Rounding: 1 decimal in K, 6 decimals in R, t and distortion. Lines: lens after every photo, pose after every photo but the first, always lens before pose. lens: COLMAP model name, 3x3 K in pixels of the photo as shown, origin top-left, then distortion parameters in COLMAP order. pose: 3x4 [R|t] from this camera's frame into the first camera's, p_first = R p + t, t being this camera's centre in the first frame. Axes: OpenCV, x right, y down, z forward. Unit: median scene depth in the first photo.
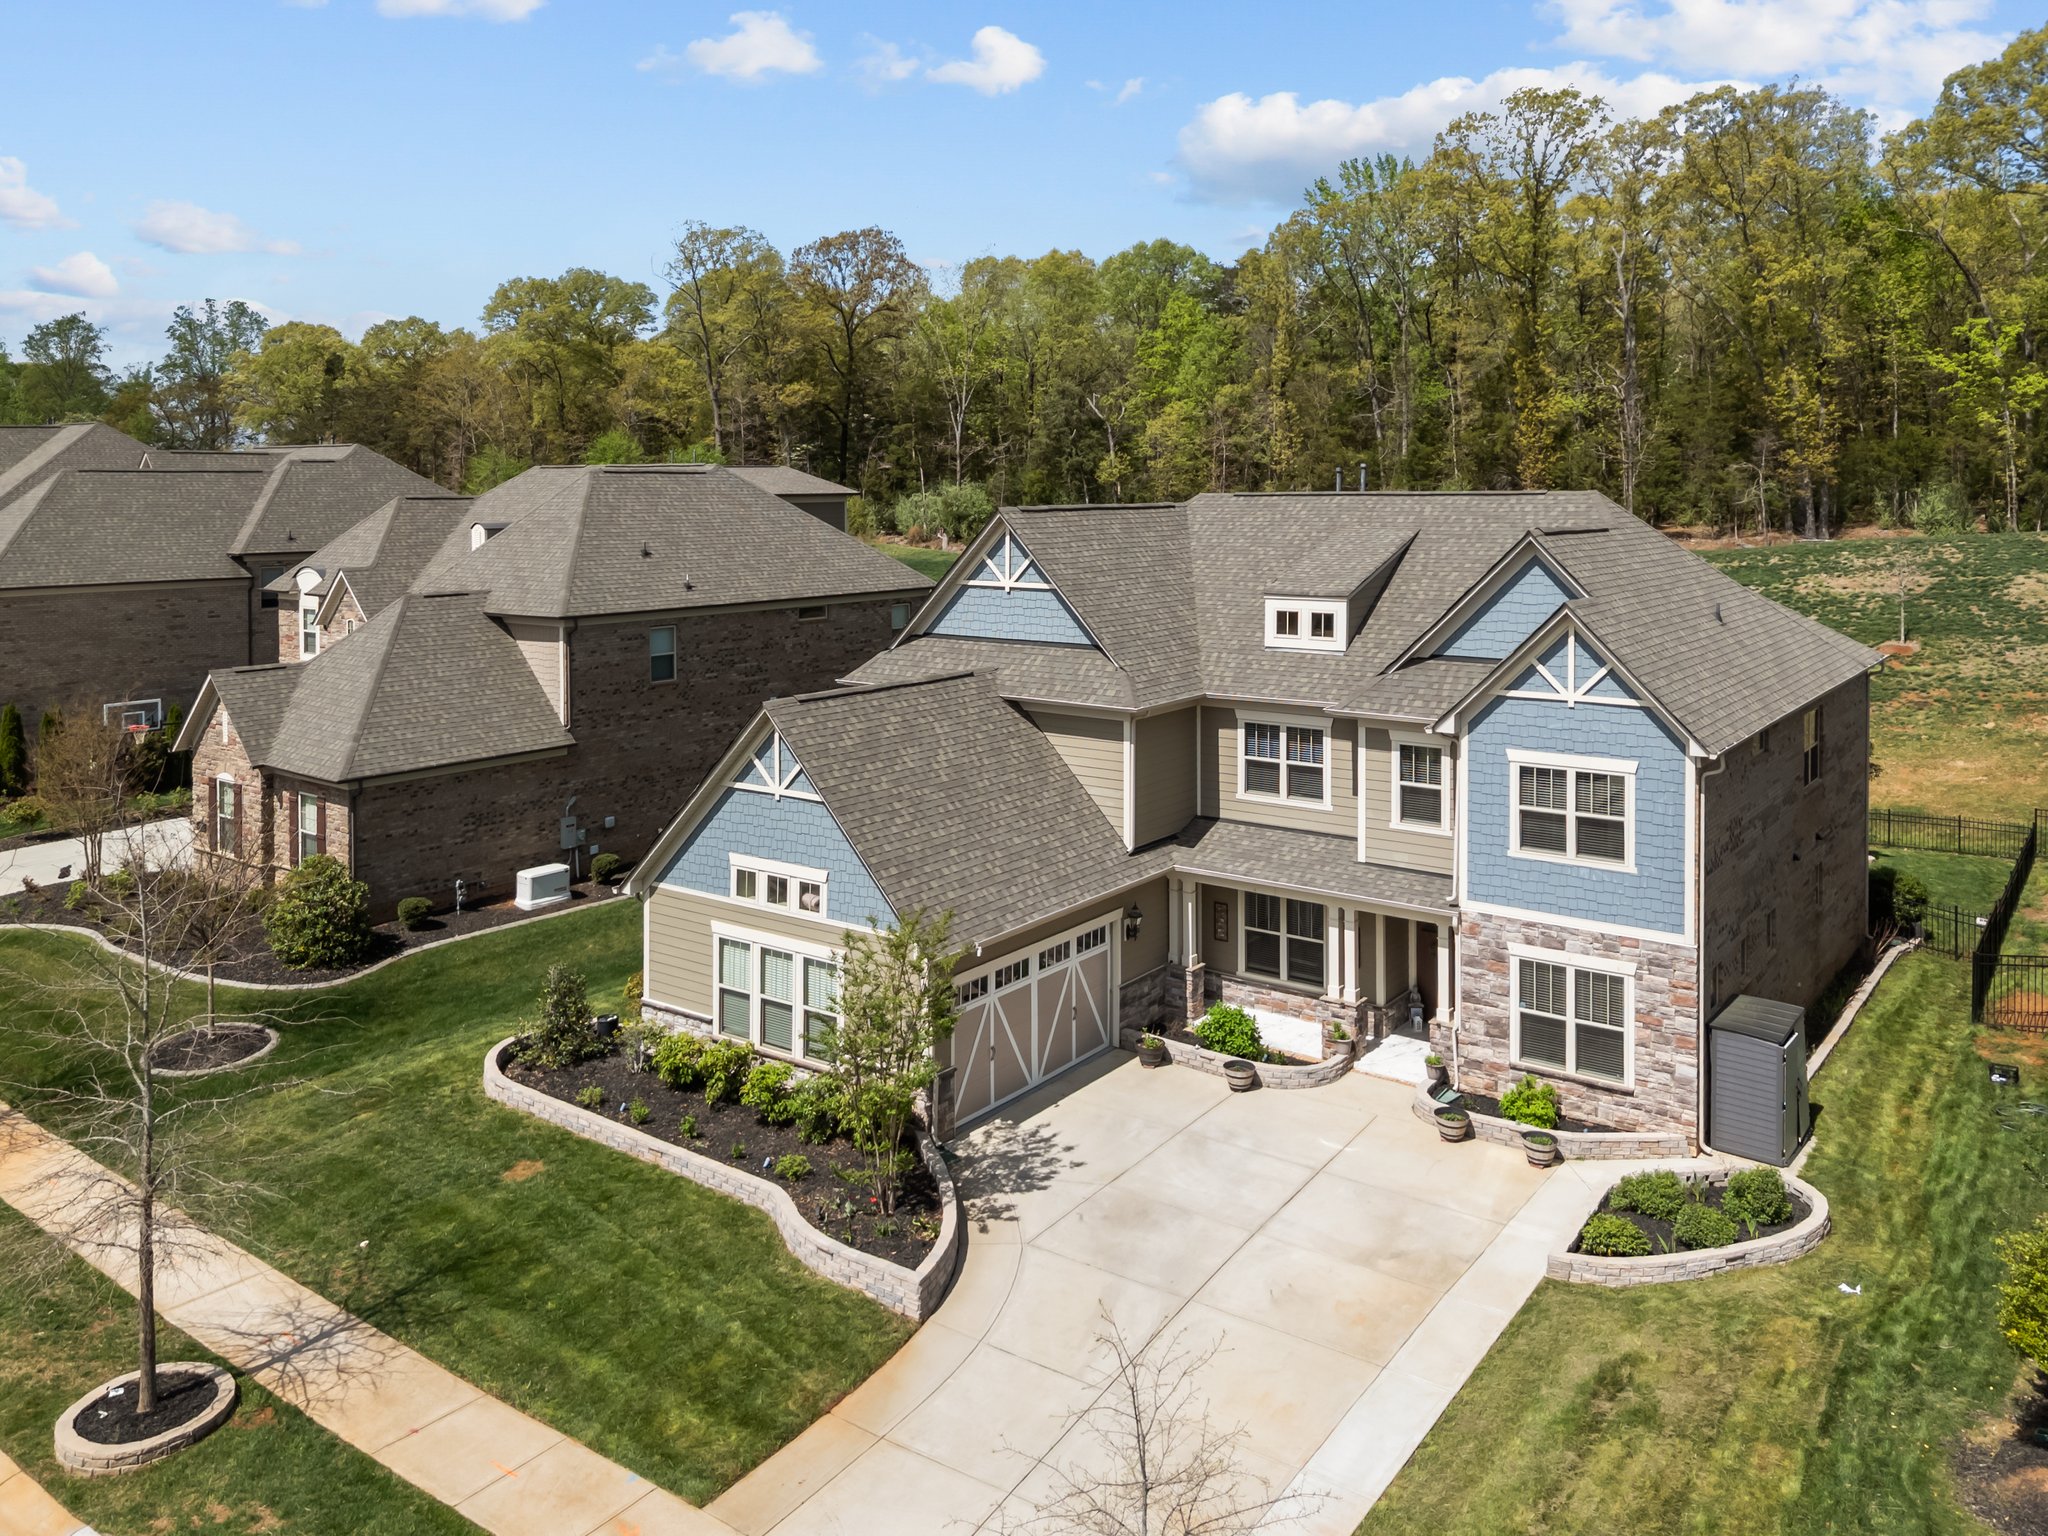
lens RADIAL K [[1464.3, 0, 1044.7], [0, 1464.3, 539.7], [0, 0, 1]] dist [0.062231, -0.088128]
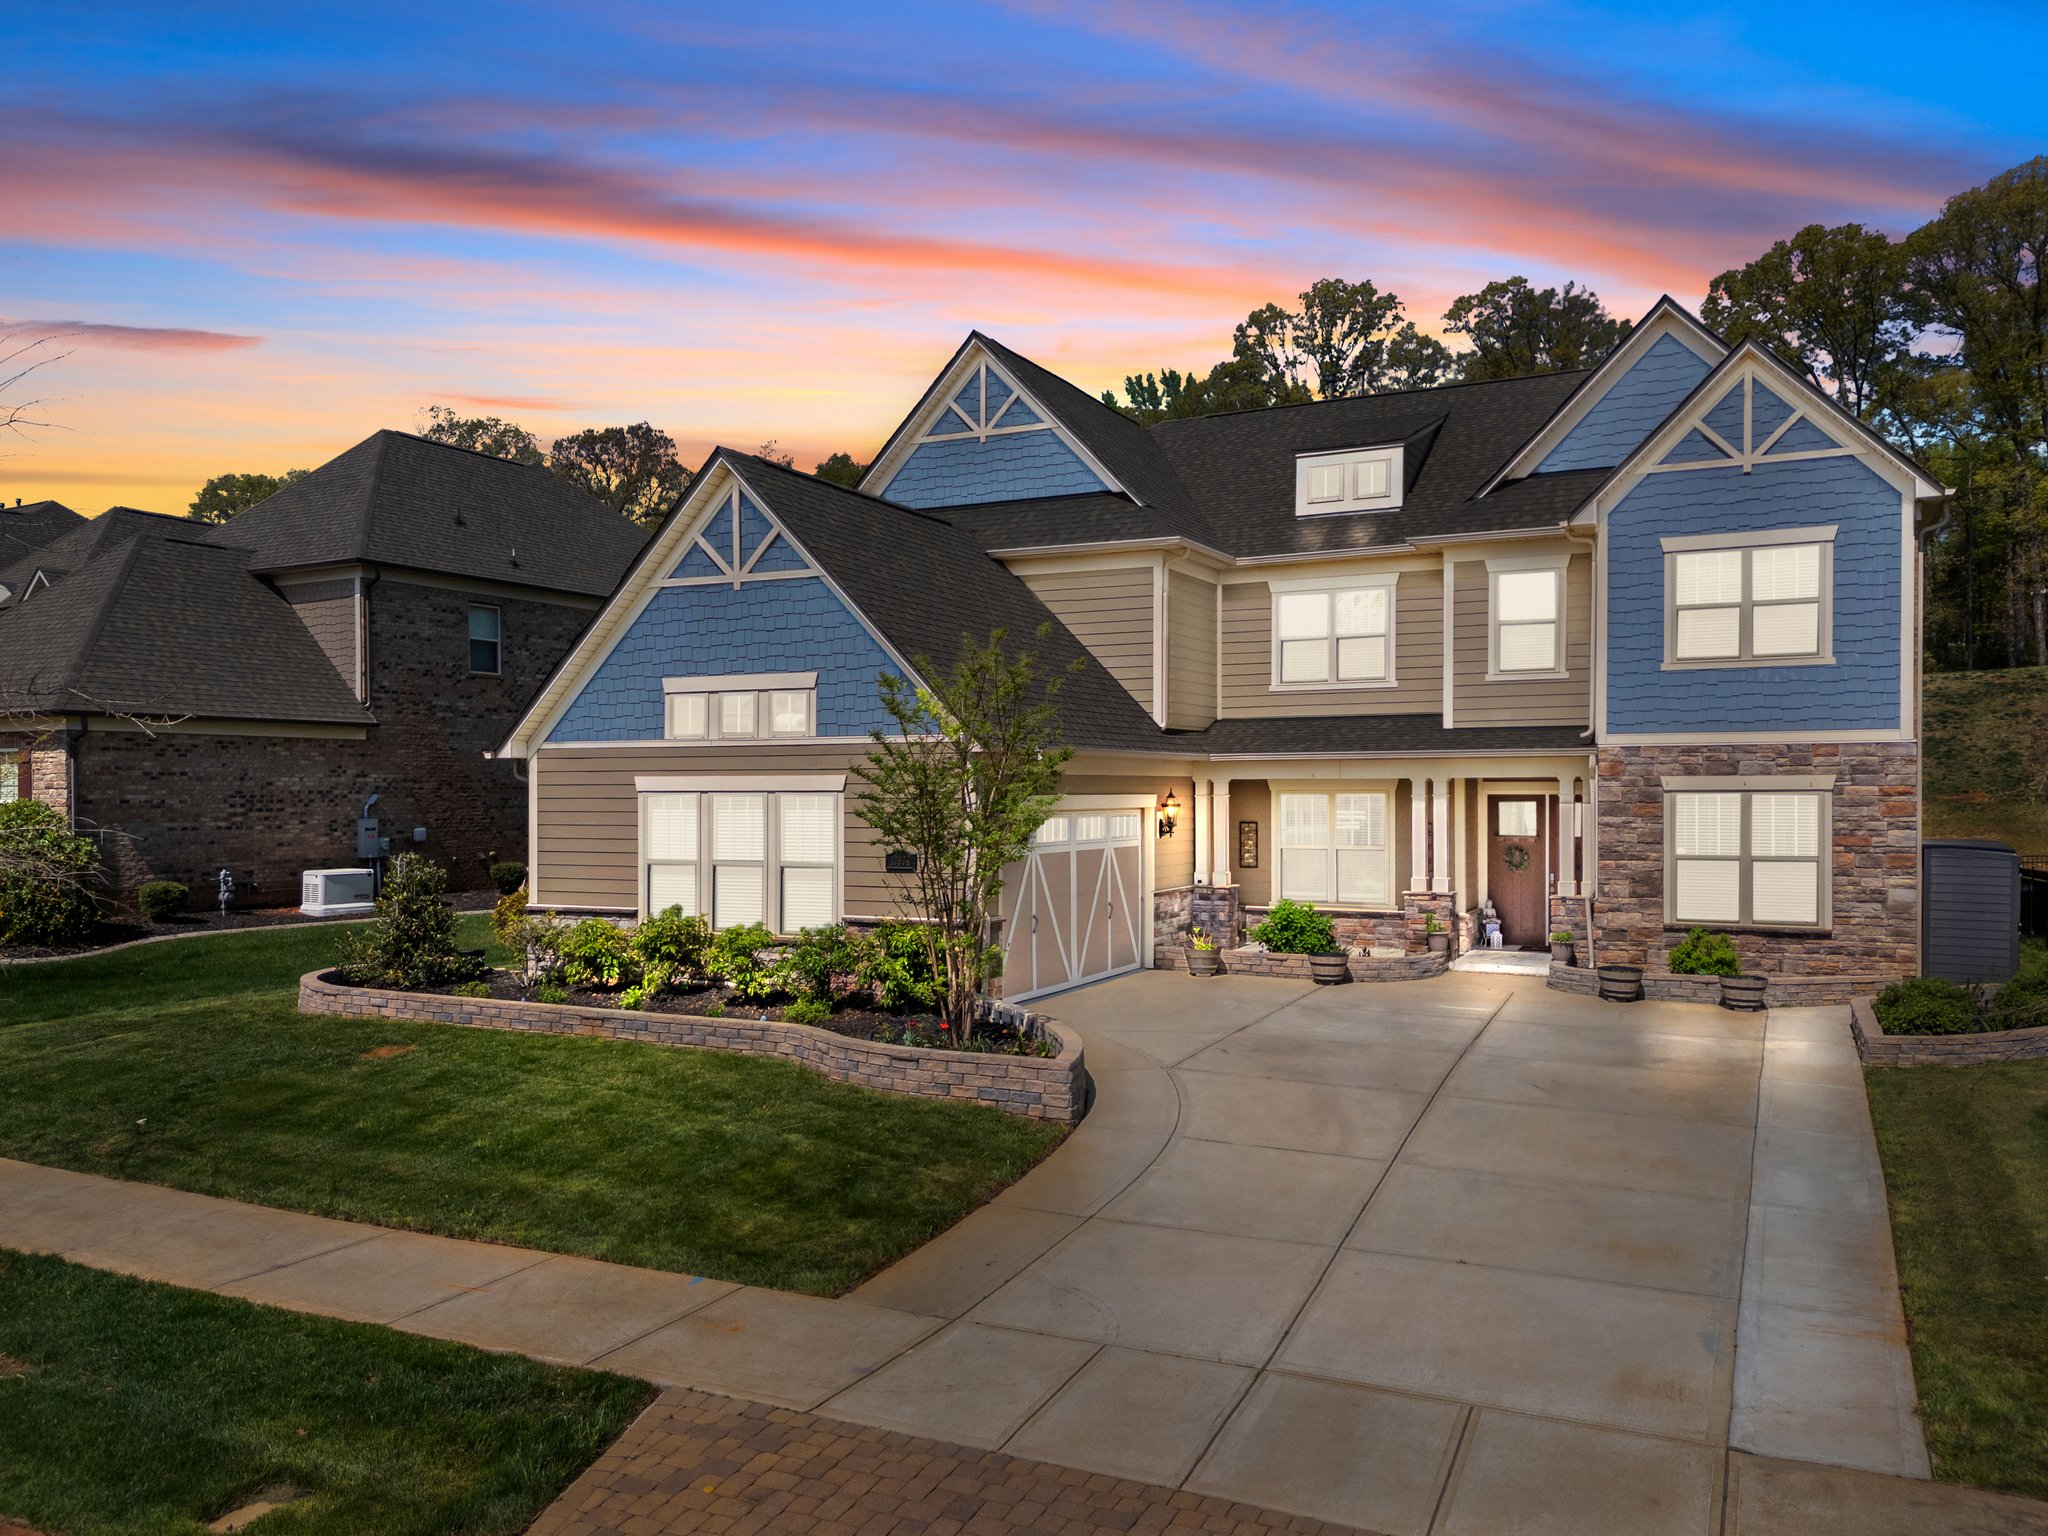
lens RADIAL K [[1446.8, 0, 1046.2], [0, 1446.8, 801.9], [0, 0, 1]] dist [0.072516, -0.080453]
pose [[0.985181, -0.000896, 0.171516, -0.151976], [0.003077, 0.999918, -0.012451, 0.285126], [-0.171490, 0.012794, 0.985103, 0.256915]]
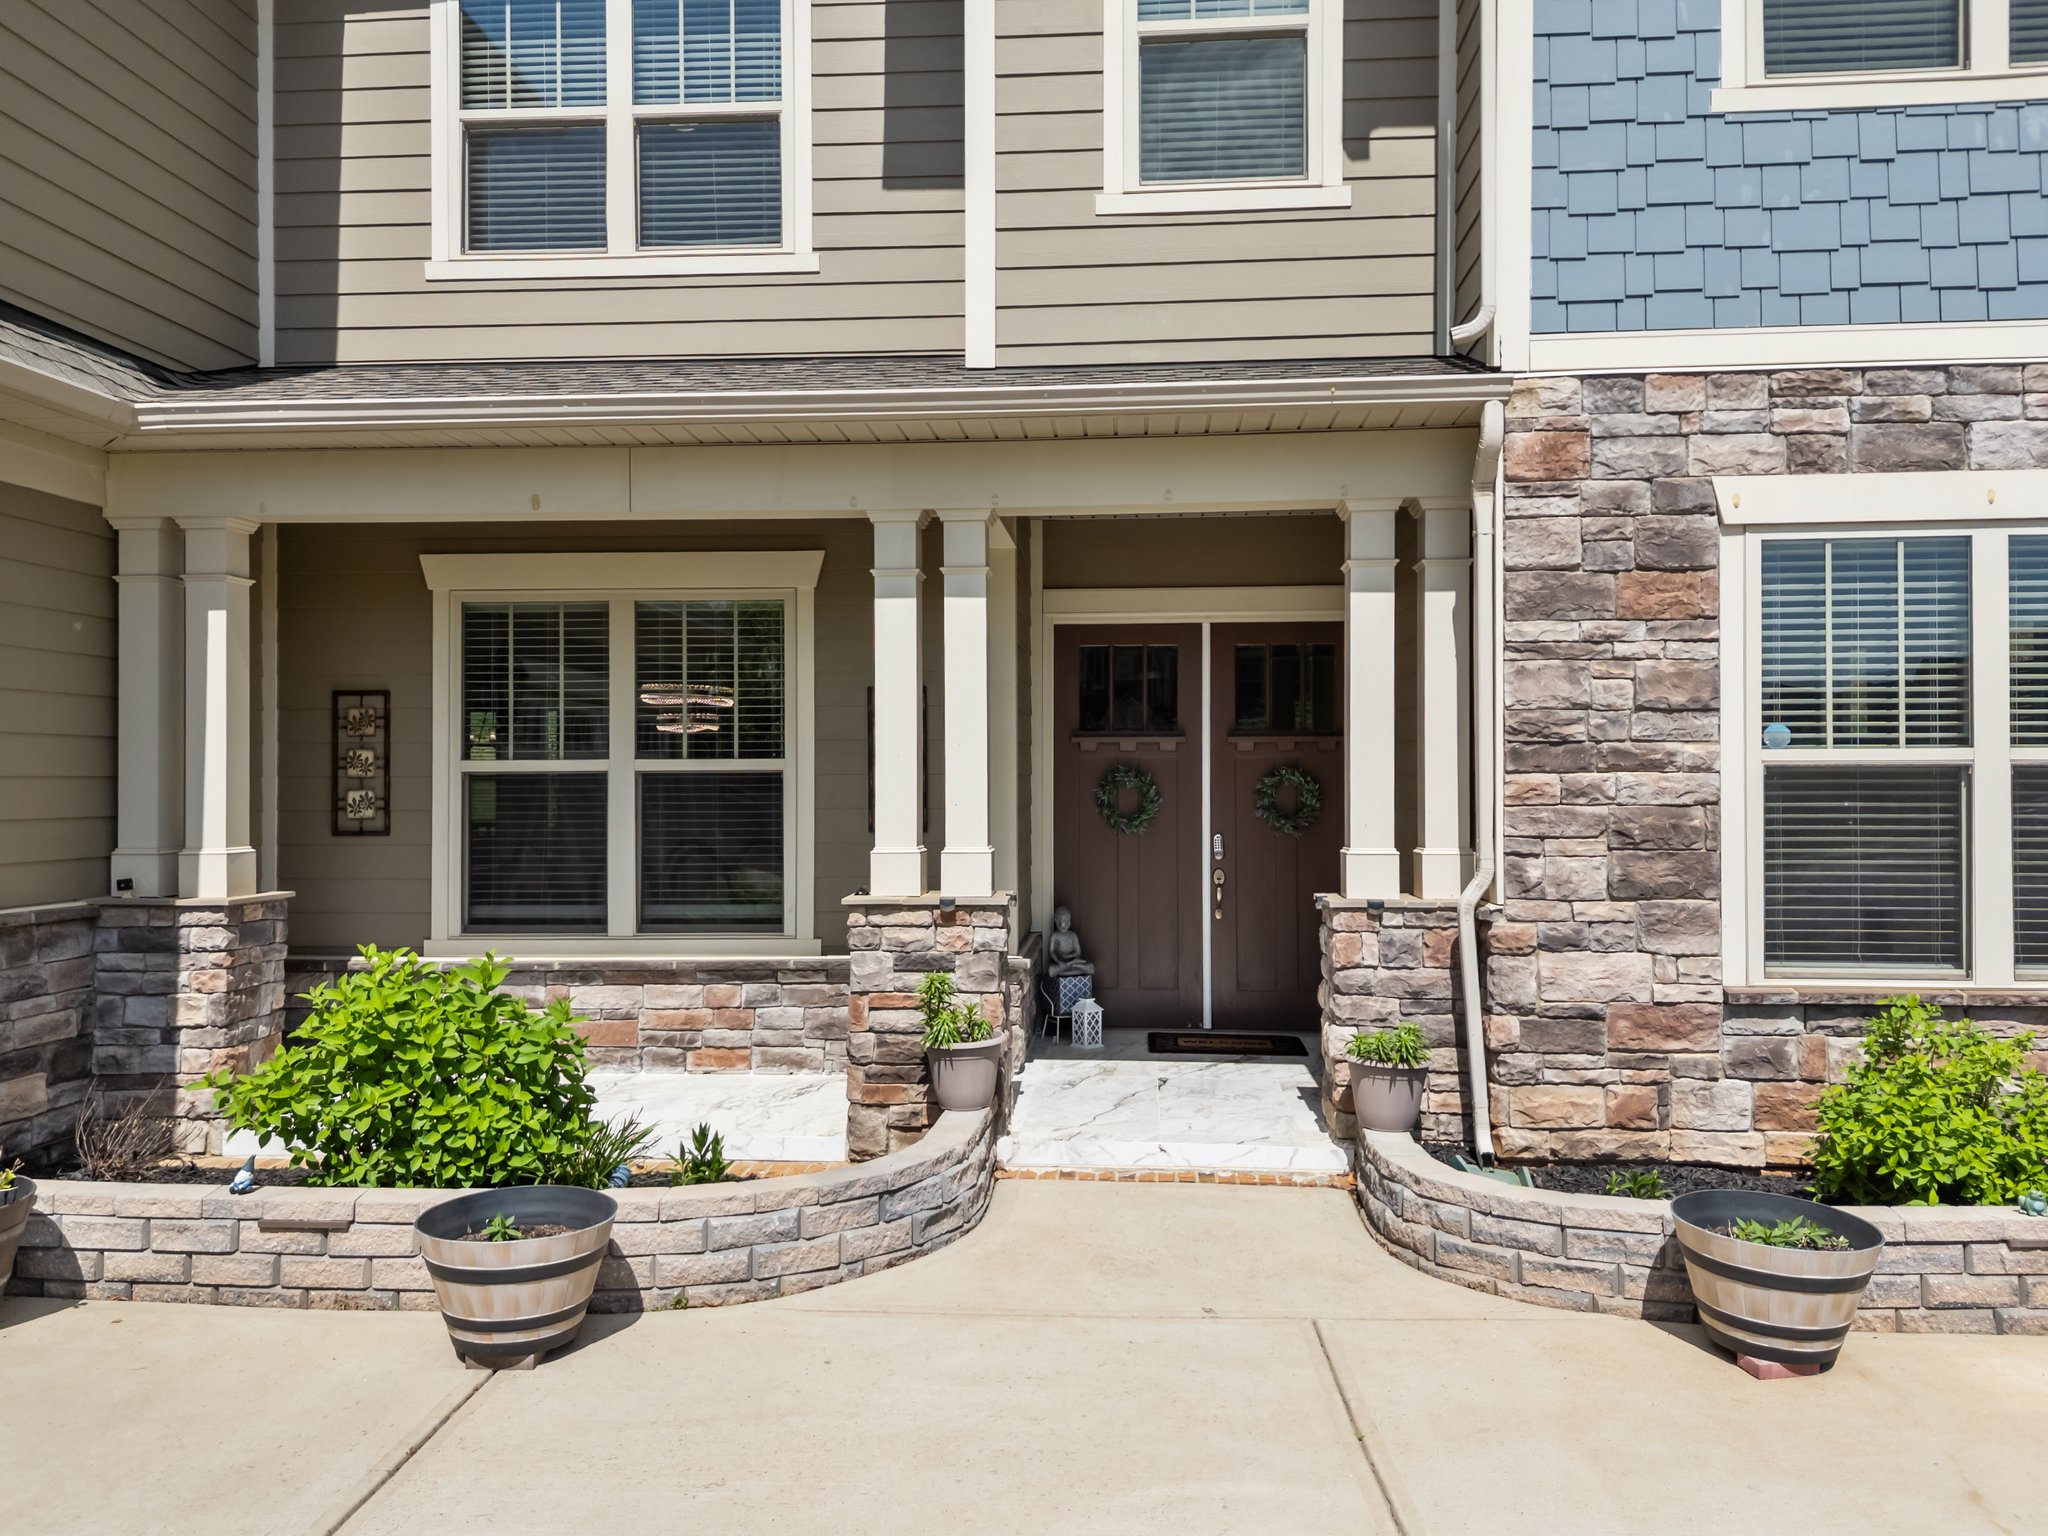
lens RADIAL K [[1516.5, 0, 1024.0], [0, 1516.5, 768.0], [0, 0, 1]] dist [0.090468, -0.101668]
pose [[0.849278, 0.003882, 0.527932, 0.088168], [0.010340, 0.999659, -0.023984, 0.312005], [-0.527845, 0.025828, 0.848948, 0.821422]]
